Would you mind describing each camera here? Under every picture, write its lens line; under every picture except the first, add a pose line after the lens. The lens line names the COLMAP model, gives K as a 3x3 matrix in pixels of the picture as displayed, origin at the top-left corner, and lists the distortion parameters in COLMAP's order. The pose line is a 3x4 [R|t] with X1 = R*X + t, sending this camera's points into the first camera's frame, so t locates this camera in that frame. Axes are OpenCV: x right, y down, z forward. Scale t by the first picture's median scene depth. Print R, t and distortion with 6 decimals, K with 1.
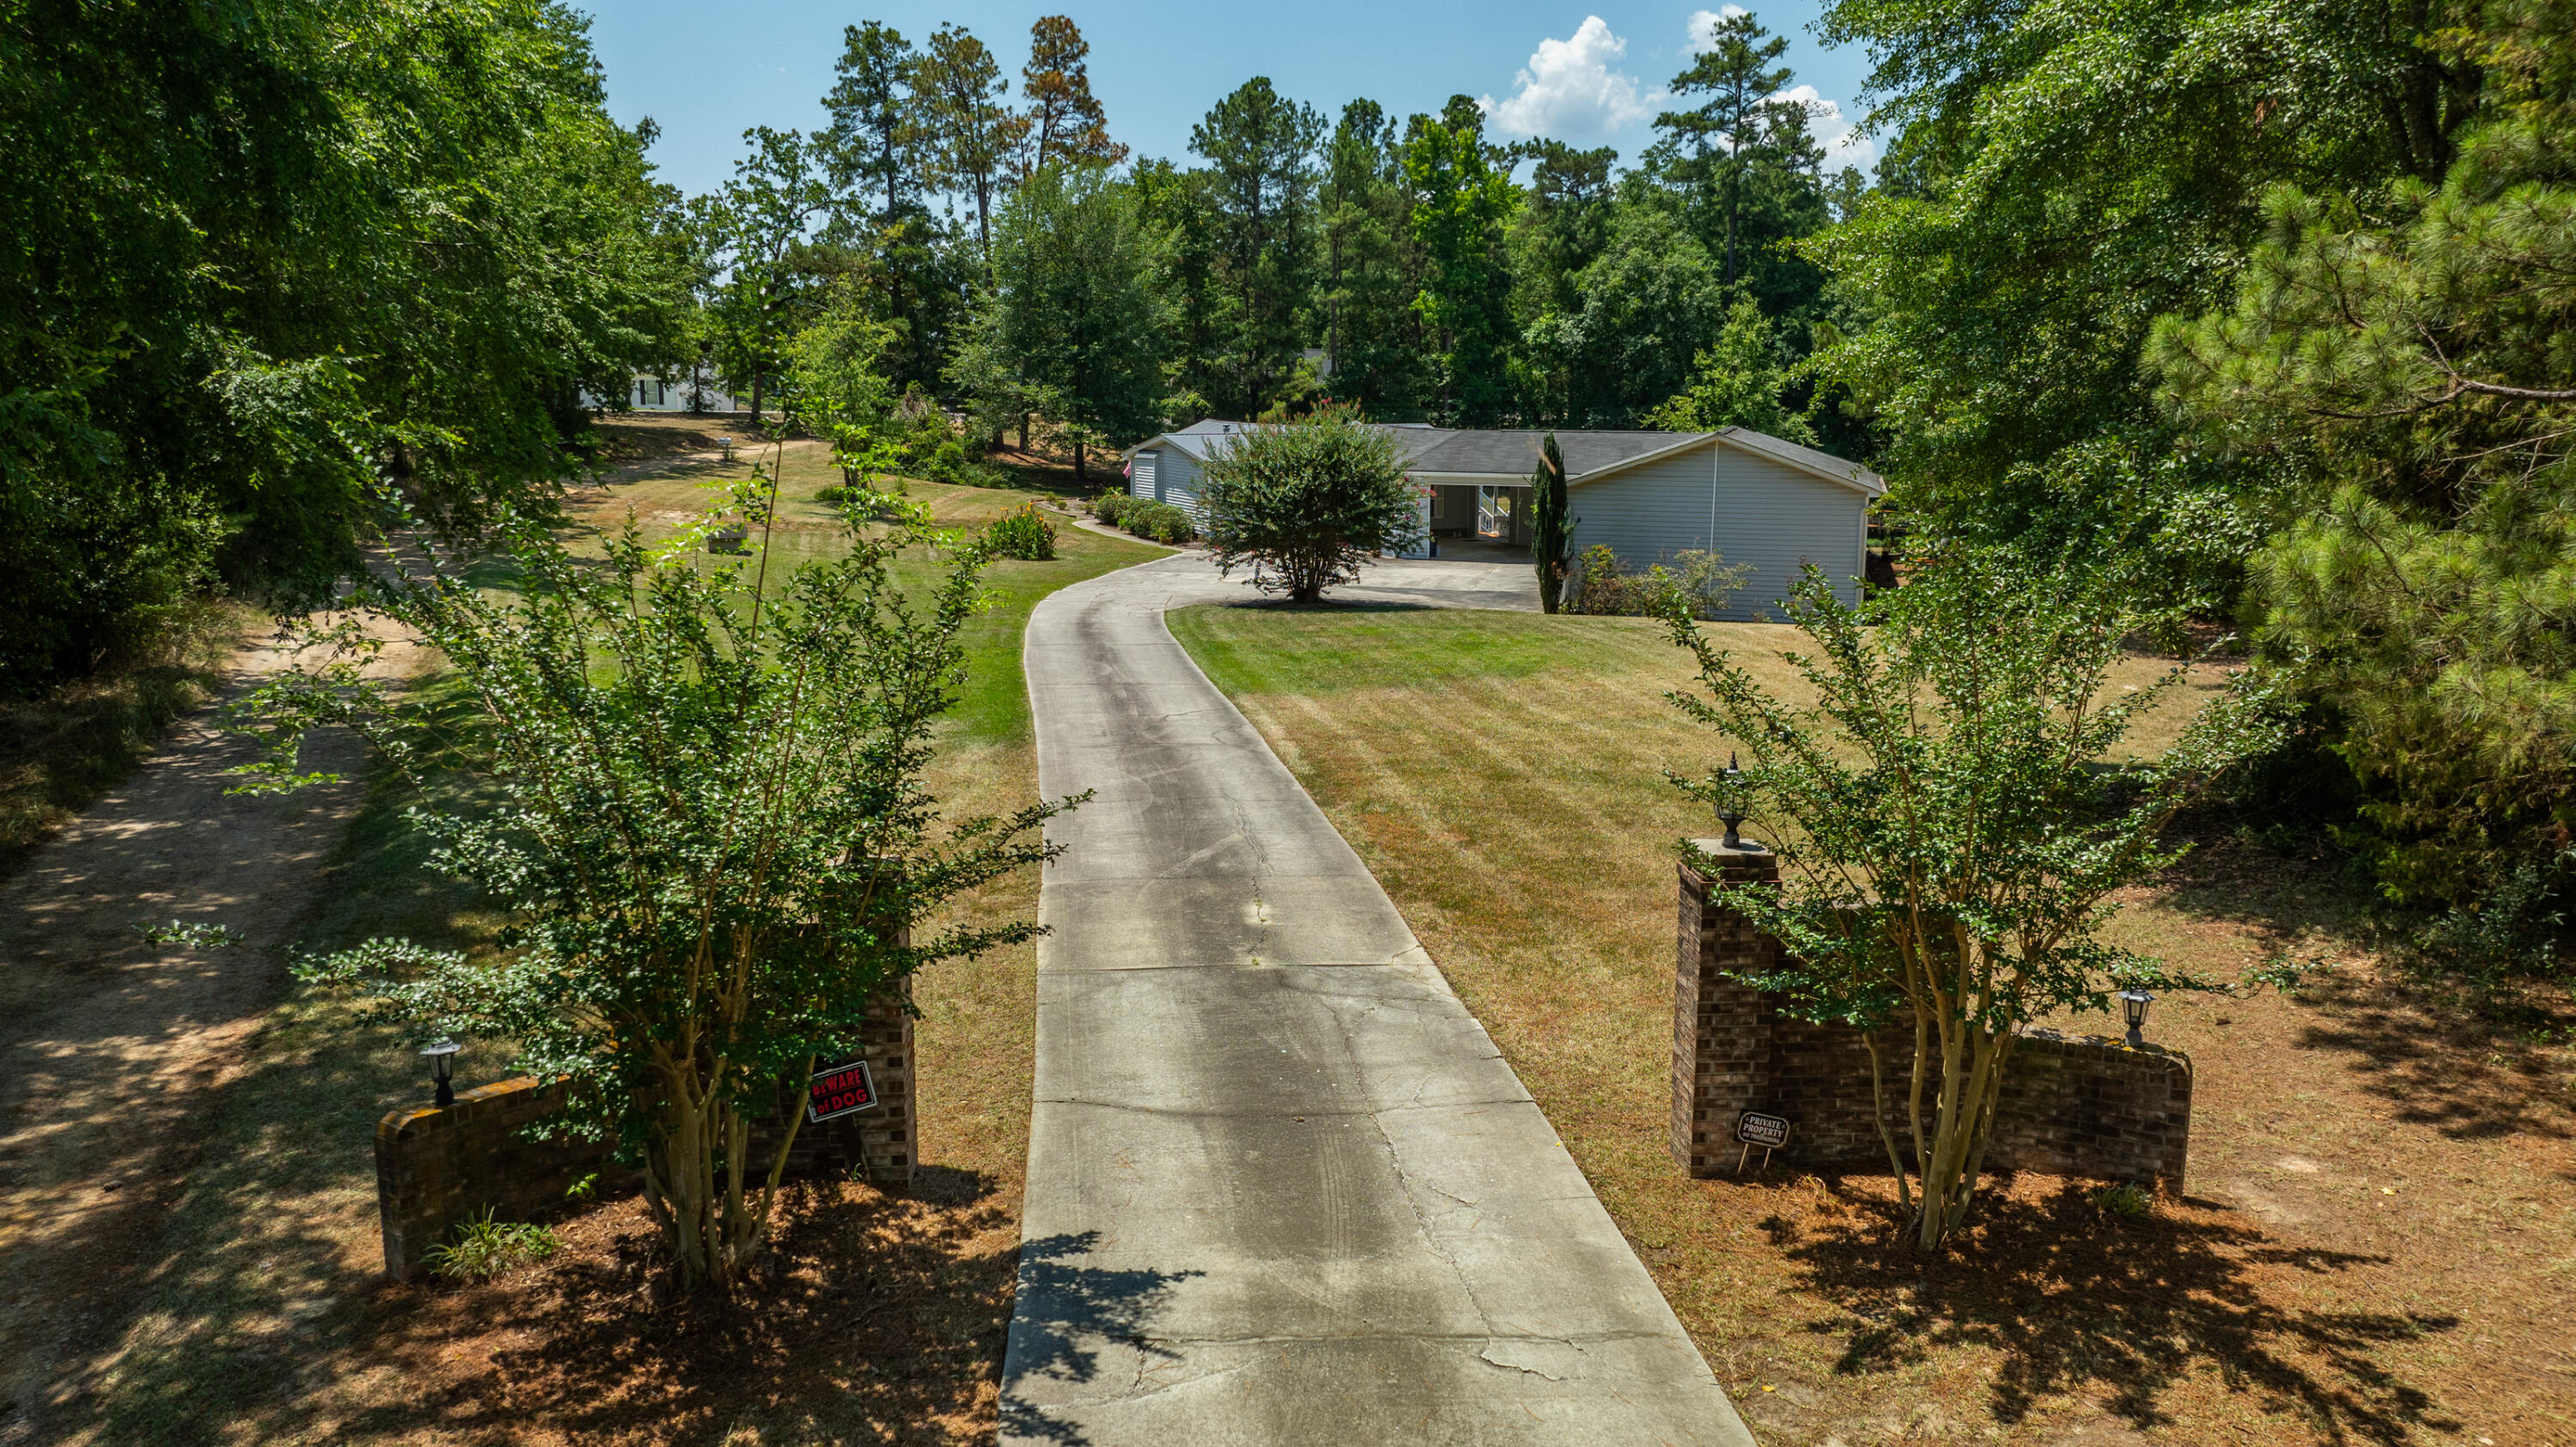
lens RADIAL K [[1832.9, 0, 1285.7], [0, 1832.9, 709.2], [0, 0, 1]] dist [-0.013204, 0.004977]
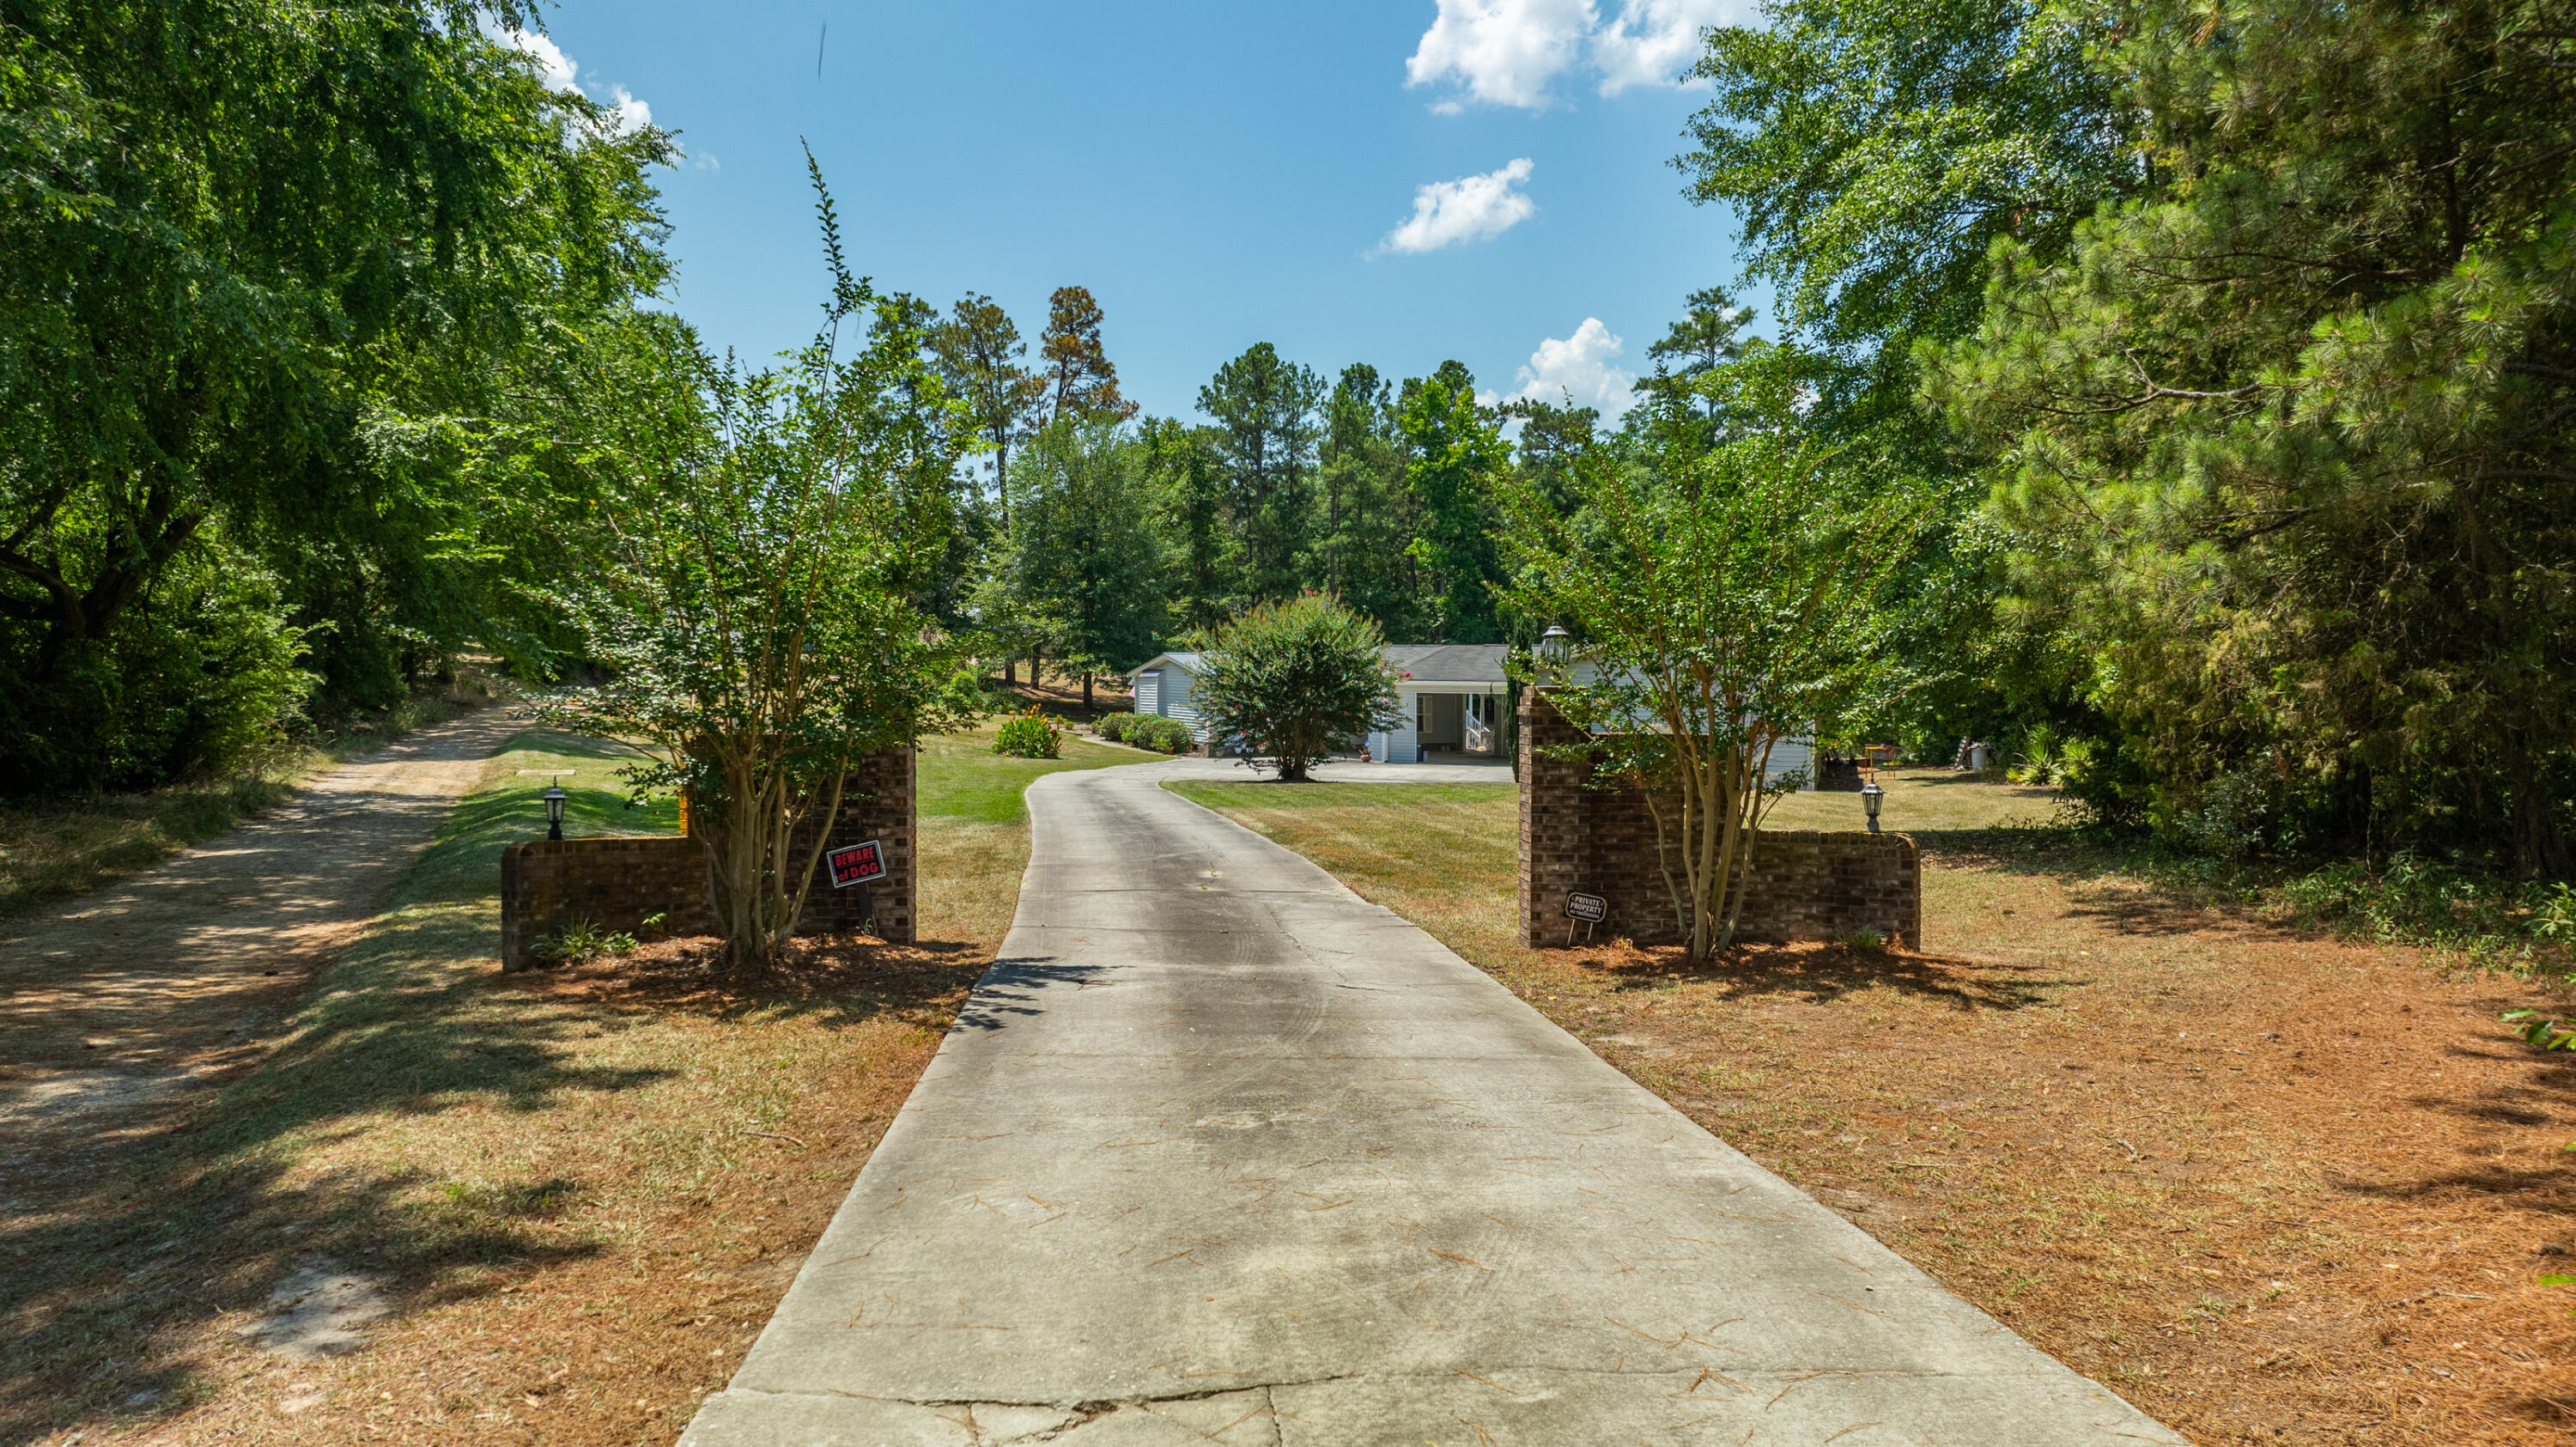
lens RADIAL K [[1826.8, 0, 1298.9], [0, 1826.8, 720.5], [0, 0, 1]] dist [-0.010901, 0.000488]
pose [[0.999999, 0.000295, 0.001322, 0.005701], [-0.000103, 0.989698, -0.143172, 0.026420], [-0.001350, 0.143171, 0.989697, -0.024894]]
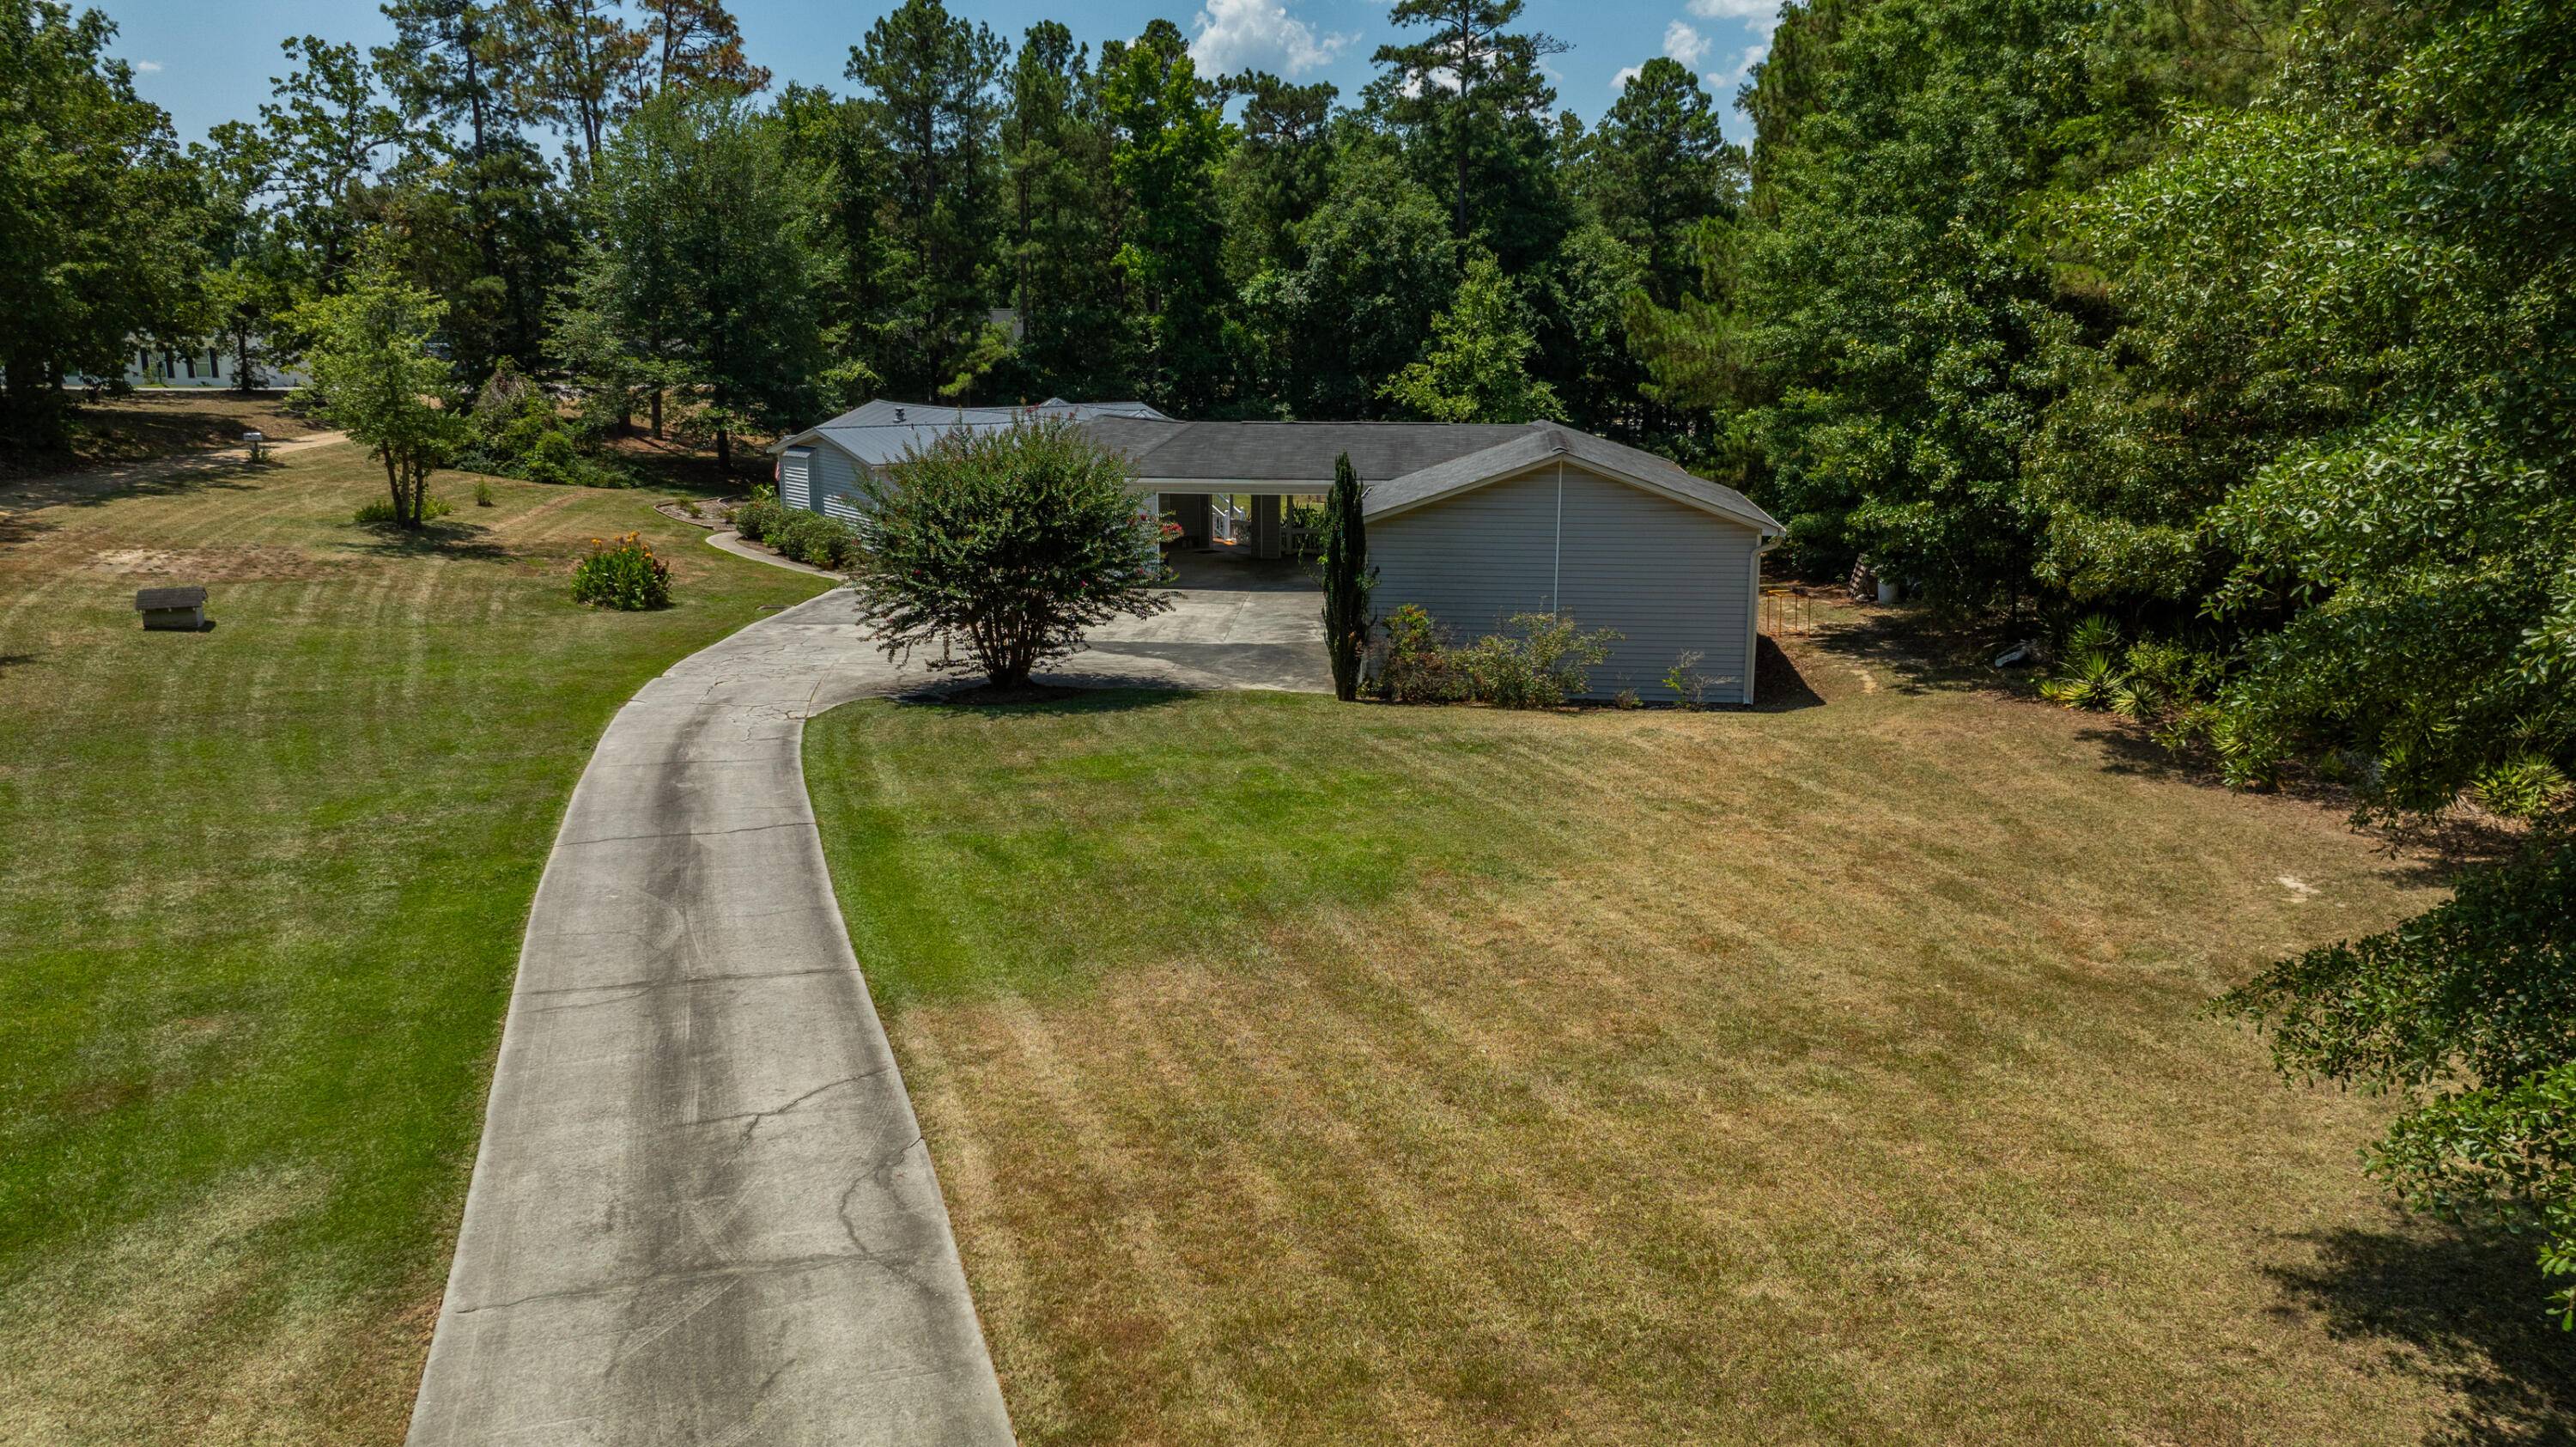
lens RADIAL K [[1840.9, 0, 1288.0], [0, 1840.9, 723.5], [0, 0, 1]] dist [-0.020754, -0.004013]
pose [[0.986044, -0.037216, 0.162274, 0.000541], [0.031693, 0.998831, 0.036493, -0.030021], [-0.163442, -0.030841, 0.986071, 0.118123]]
